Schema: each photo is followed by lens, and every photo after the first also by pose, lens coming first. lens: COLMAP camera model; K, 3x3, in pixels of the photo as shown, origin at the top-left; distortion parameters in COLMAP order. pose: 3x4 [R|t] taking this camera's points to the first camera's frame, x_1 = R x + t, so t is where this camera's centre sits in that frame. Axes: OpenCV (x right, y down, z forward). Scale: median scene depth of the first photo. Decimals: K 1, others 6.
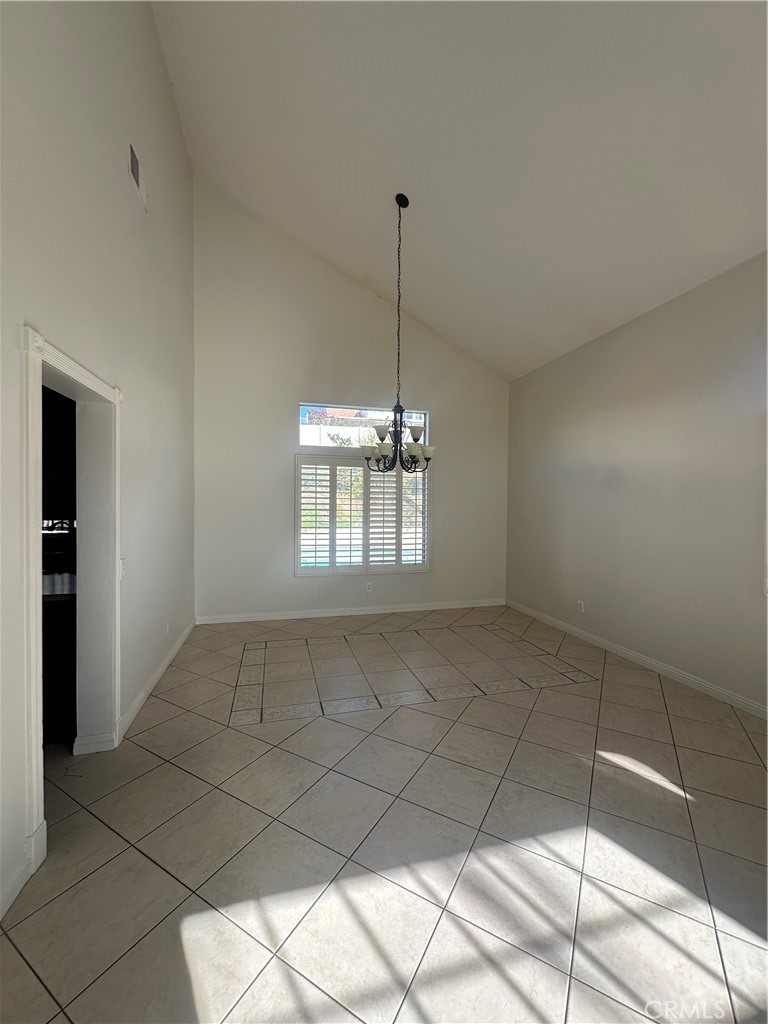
lens RADIAL K [[409.6, 0, 384.0], [0, 409.6, 512.0], [0, 0, 1]] dist [-0.060660, -0.000115]
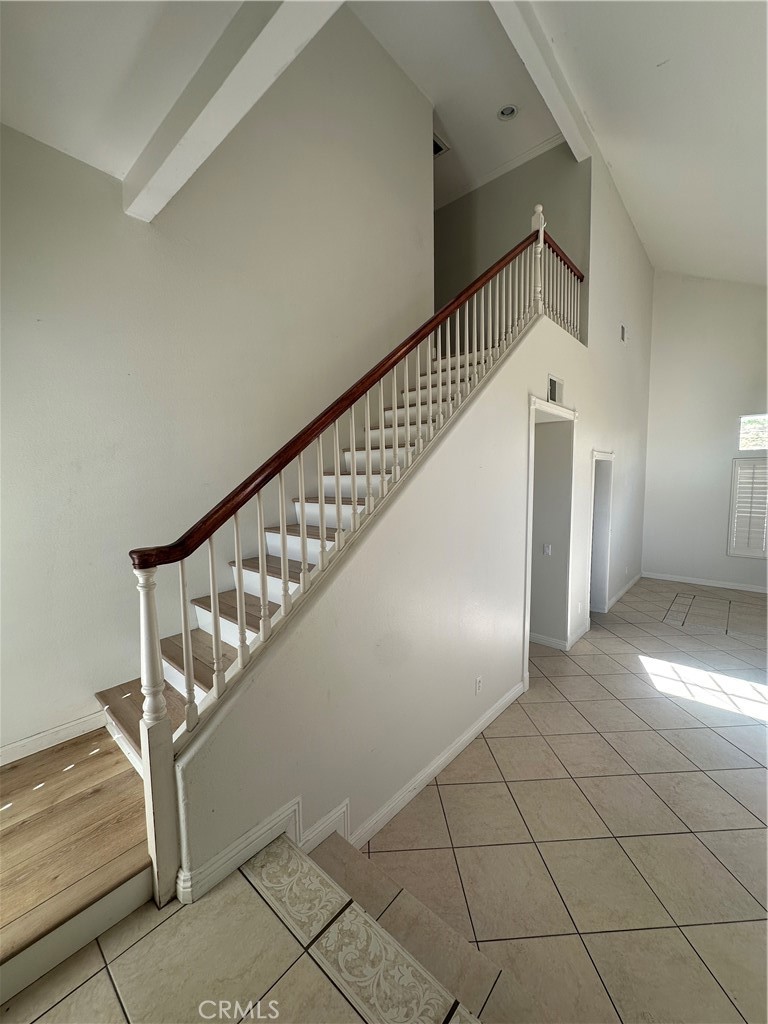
lens RADIAL K [[409.4, 0, 384.0], [0, 409.4, 512.0], [0, 0, 1]] dist [-0.012483, -0.000151]
pose [[0.554197, 0.071549, -0.829304, 0.312033], [-0.003866, 0.996509, 0.083391, -0.106973], [0.832376, -0.043009, 0.552540, -0.807184]]
